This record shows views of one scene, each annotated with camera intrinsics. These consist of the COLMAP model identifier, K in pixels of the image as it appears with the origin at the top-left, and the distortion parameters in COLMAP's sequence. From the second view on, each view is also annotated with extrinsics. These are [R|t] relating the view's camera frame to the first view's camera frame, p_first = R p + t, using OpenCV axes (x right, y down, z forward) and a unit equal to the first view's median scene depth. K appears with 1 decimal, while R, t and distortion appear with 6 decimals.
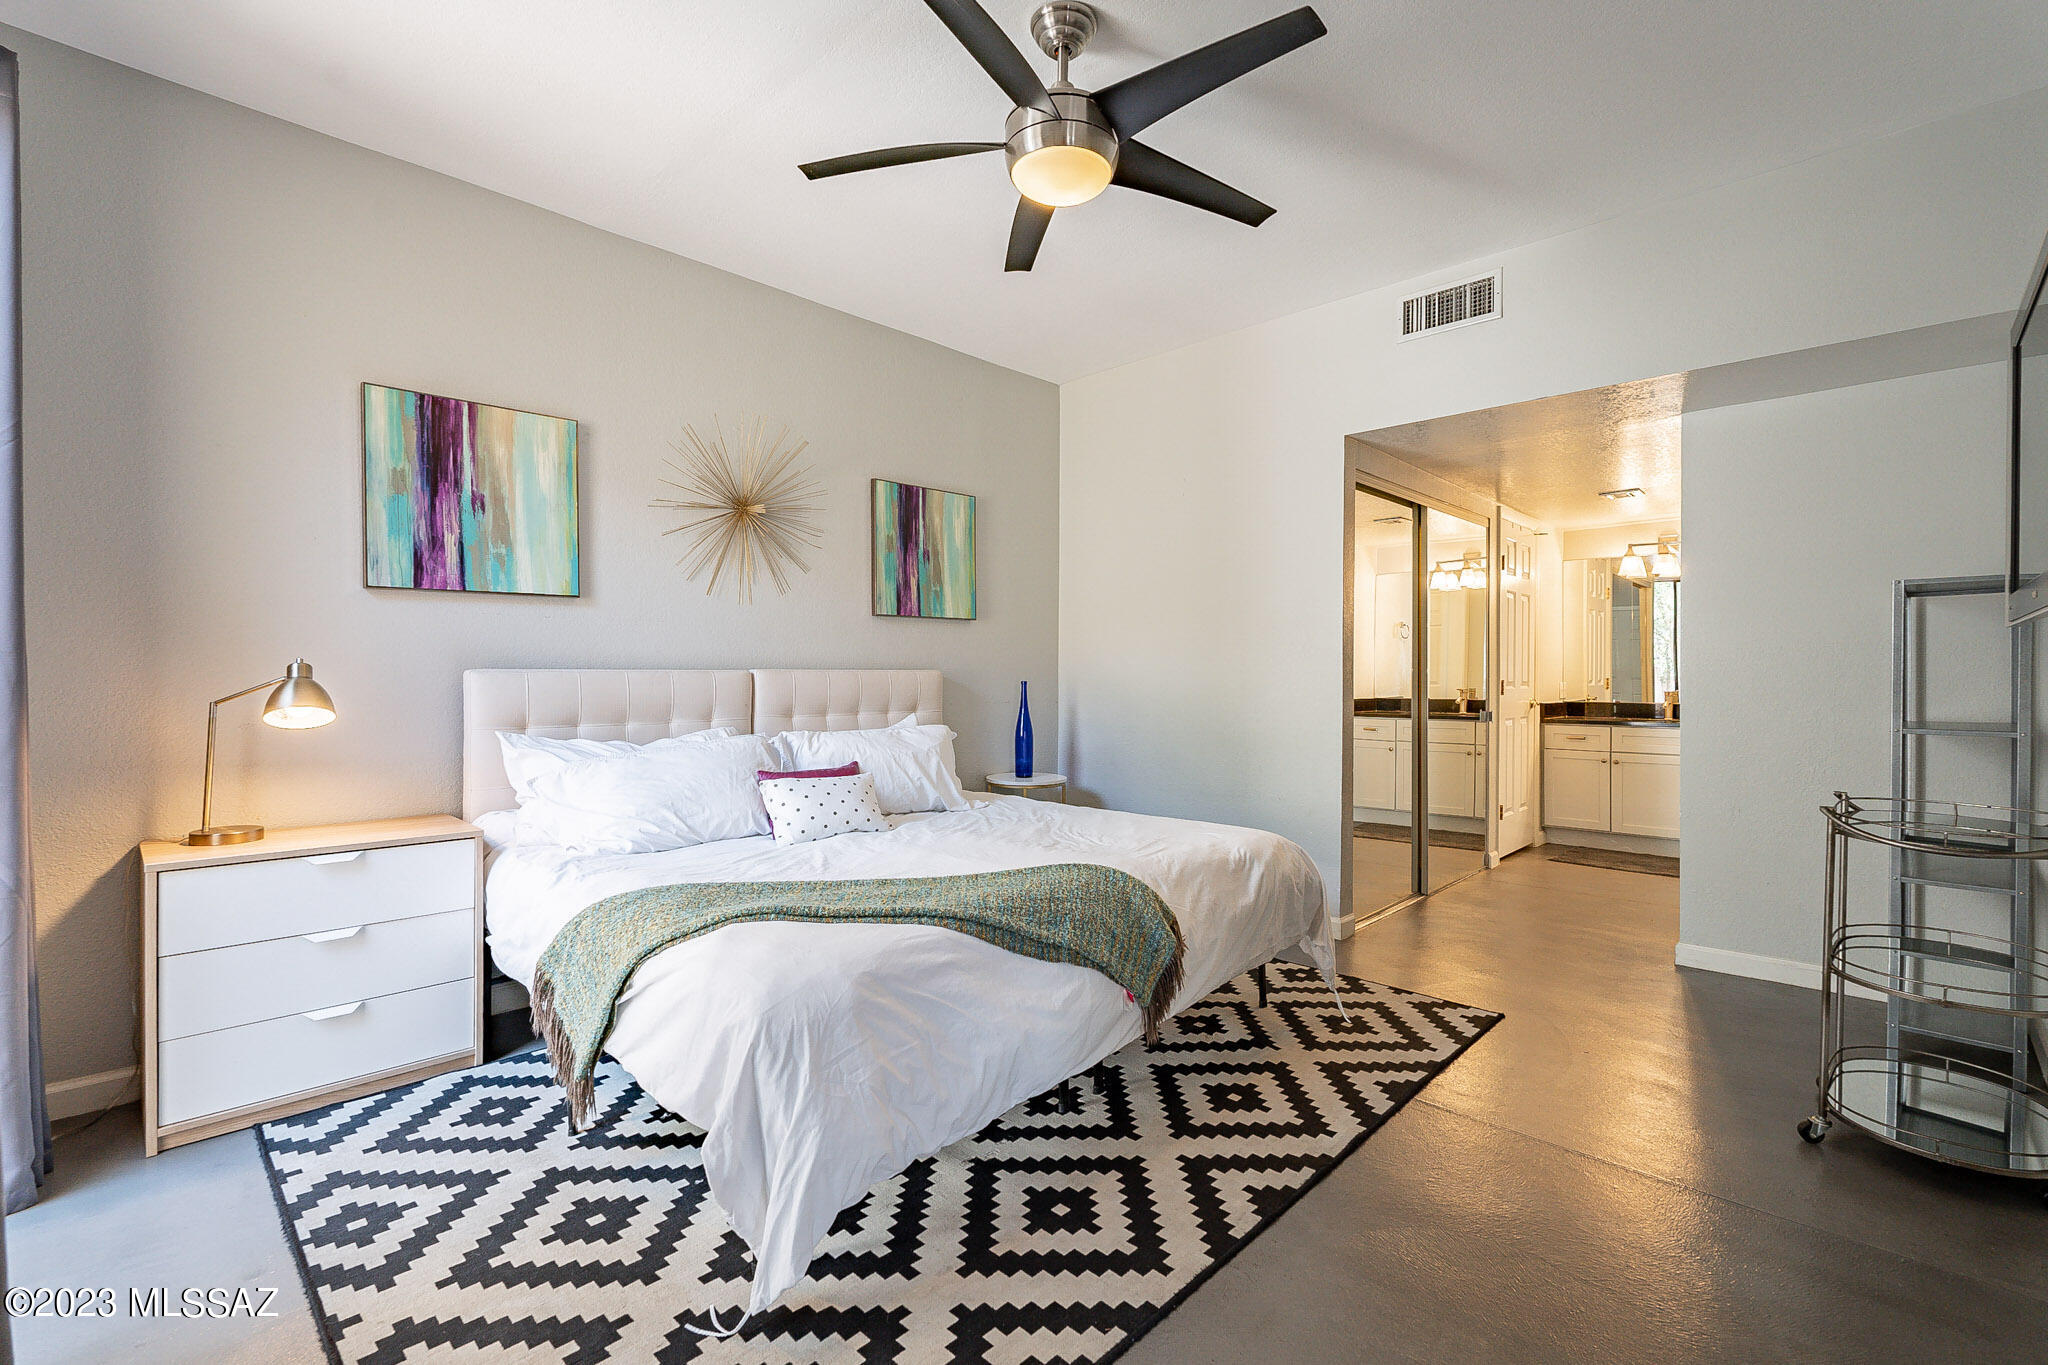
lens RADIAL K [[909.2, 0, 1028.2], [0, 909.2, 684.4], [0, 0, 1]] dist [0.001765, 0.000070]
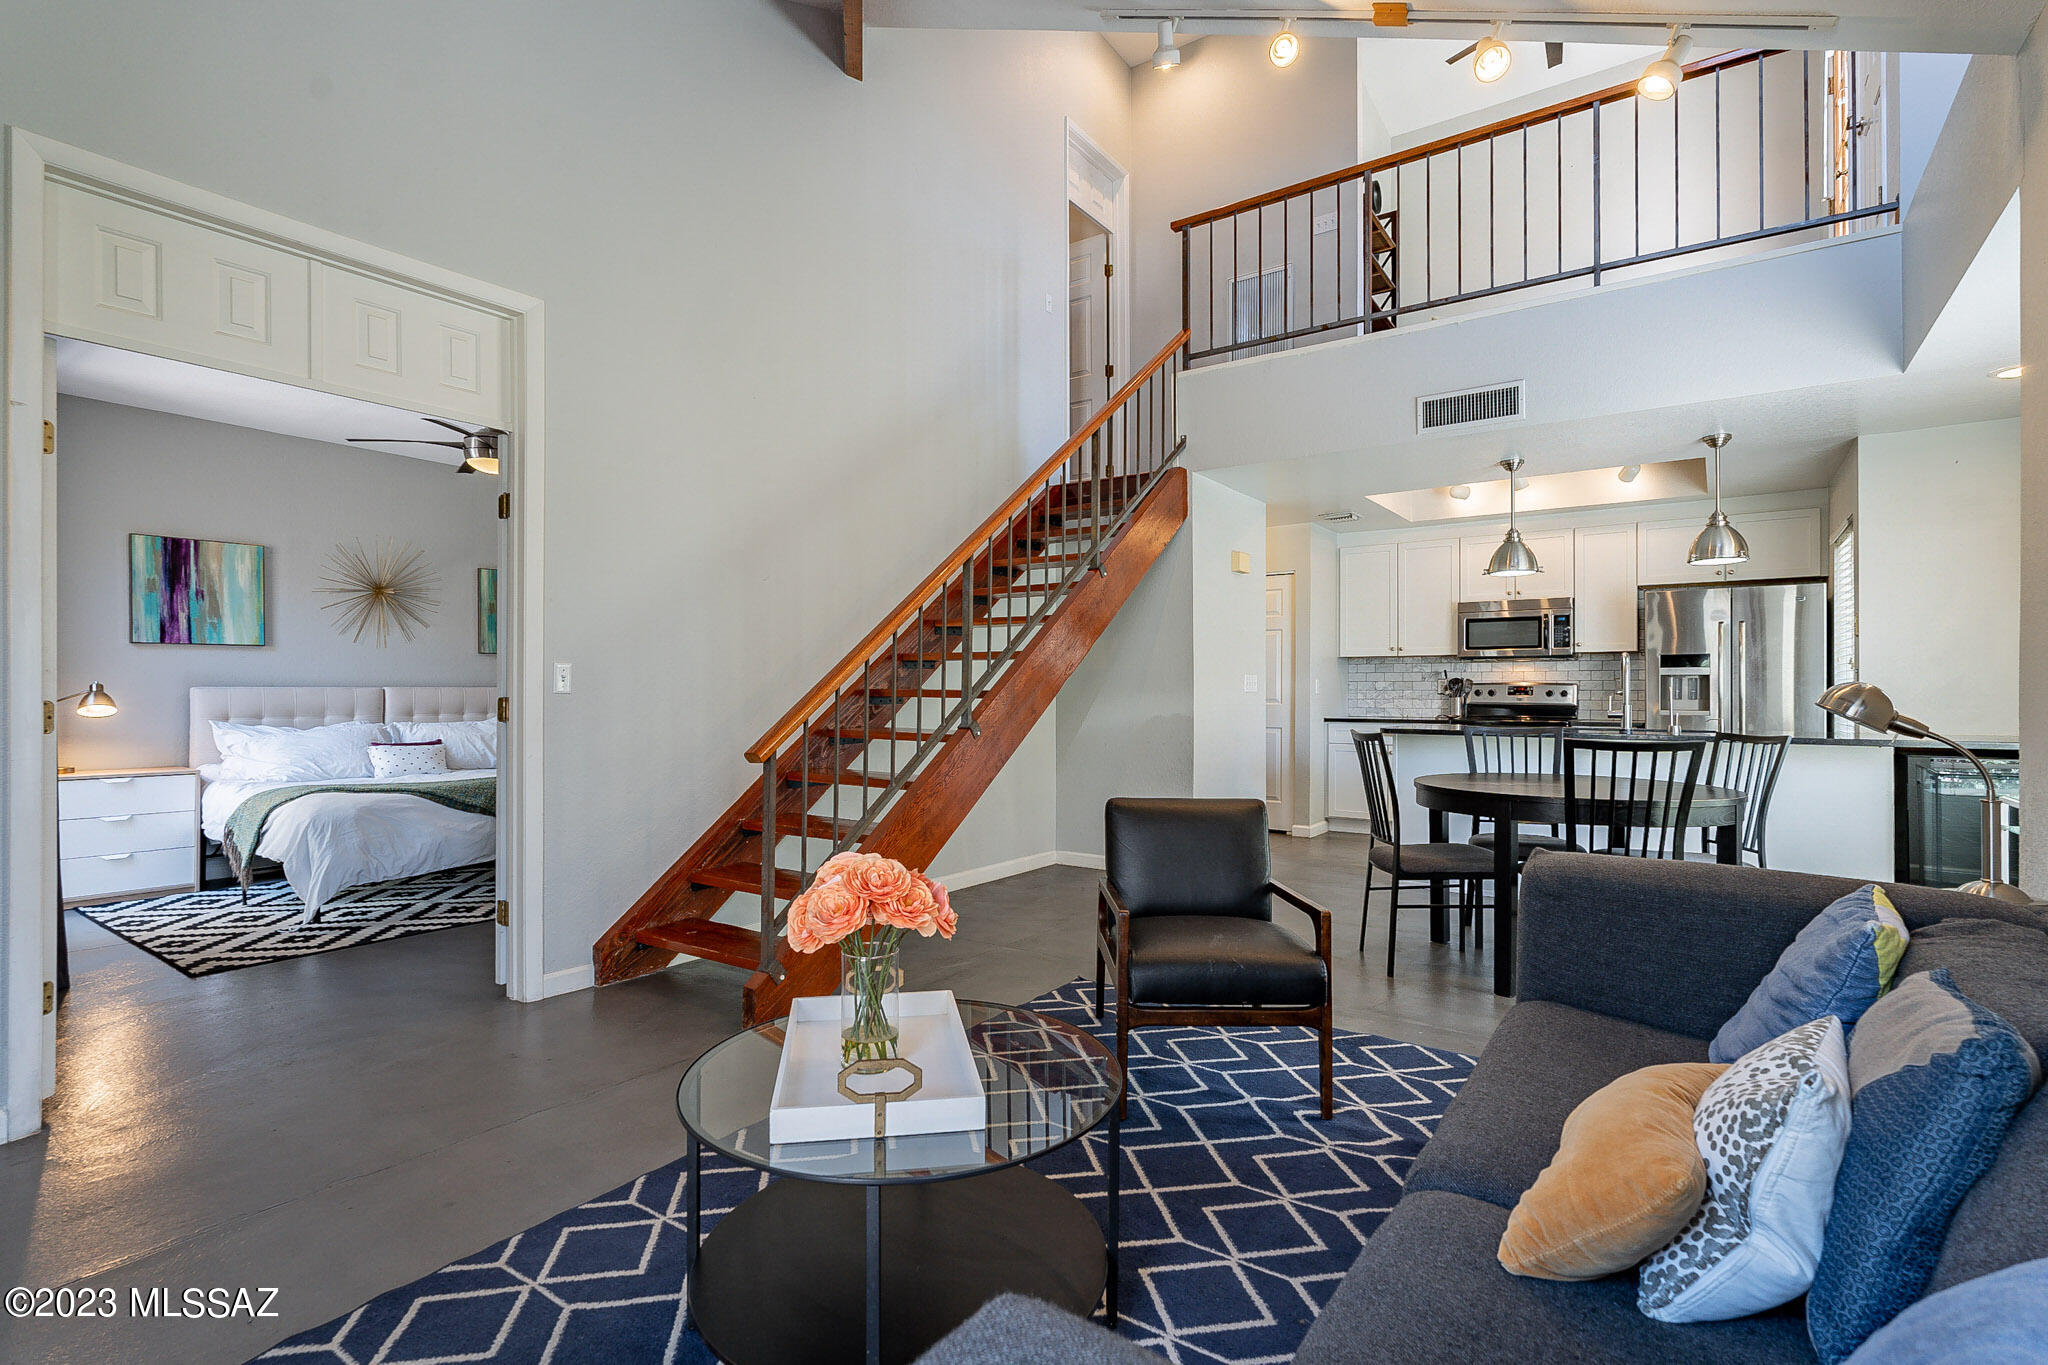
lens RADIAL K [[945.5, 0, 1018.3], [0, 945.5, 694.2], [0, 0, 1]] dist [-0.003072, -0.000731]
pose [[0.987880, -0.000712, 0.155215, 0.727820], [0.002196, 0.999954, -0.009388, 0.019988], [-0.155202, 0.009615, 0.987836, -1.127034]]
